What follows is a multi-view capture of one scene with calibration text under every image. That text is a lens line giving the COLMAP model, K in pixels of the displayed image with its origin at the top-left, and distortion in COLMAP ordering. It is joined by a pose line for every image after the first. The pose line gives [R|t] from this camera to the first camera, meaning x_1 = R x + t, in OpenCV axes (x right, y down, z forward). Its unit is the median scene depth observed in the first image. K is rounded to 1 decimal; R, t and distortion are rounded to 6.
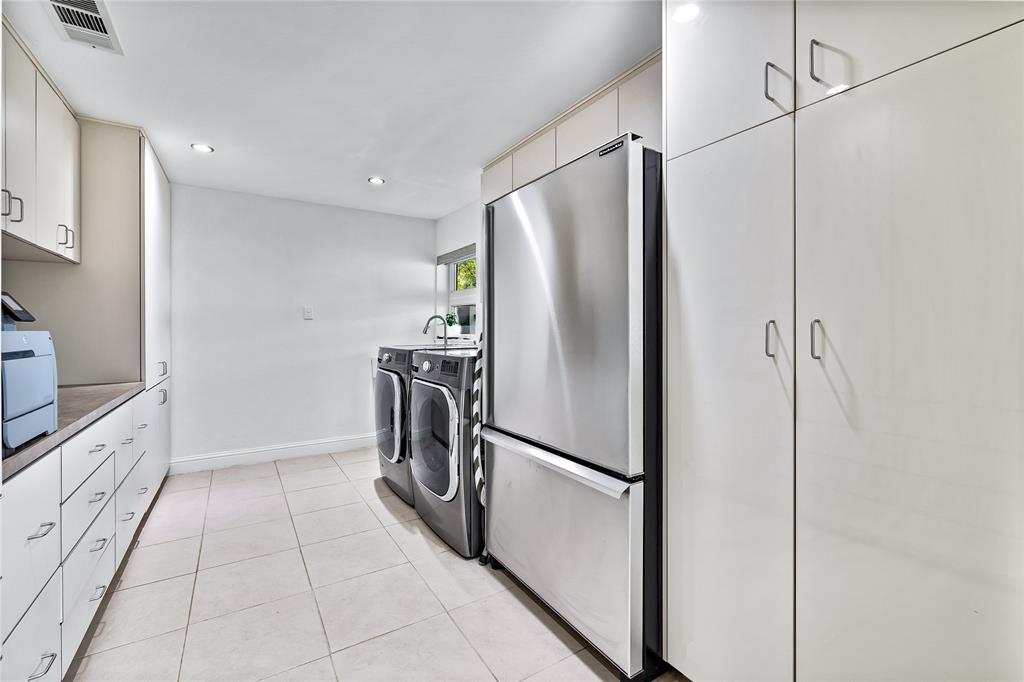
lens RADIAL K [[440.6, 0, 510.3], [0, 440.6, 334.0], [0, 0, 1]] dist [0.002930, -0.002483]
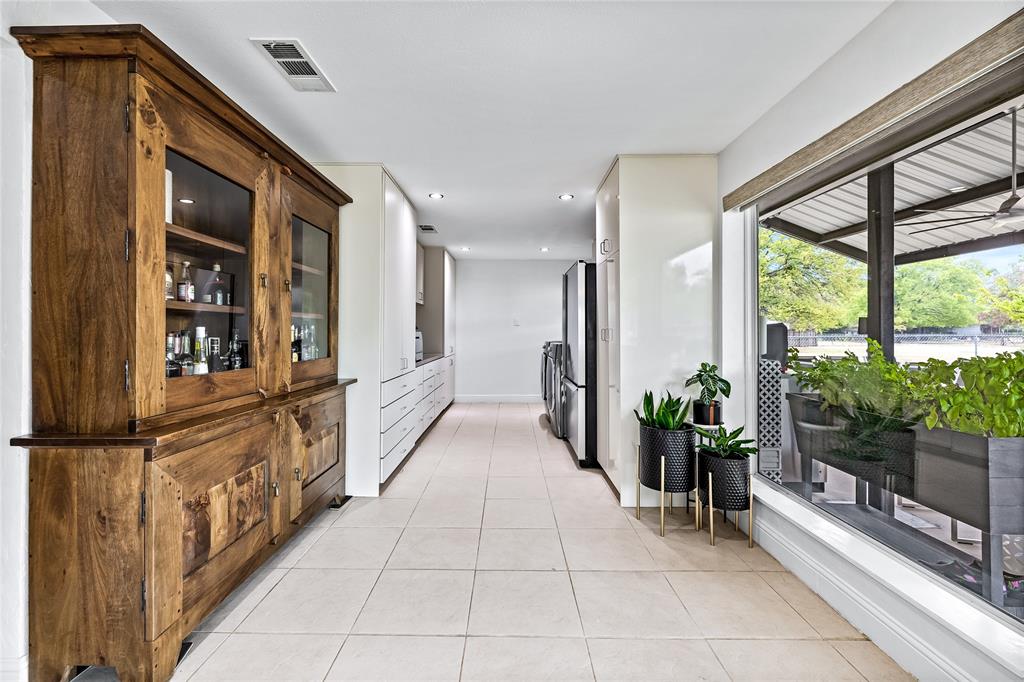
lens RADIAL K [[489.5, 0, 512.3], [0, 489.5, 330.2], [0, 0, 1]] dist [0.014987, -0.000162]
pose [[0.843690, -0.001776, -0.536827, 0.907727], [-0.005232, 0.999920, -0.011532, 0.011118], [0.536805, 0.012538, 0.843613, -1.045647]]
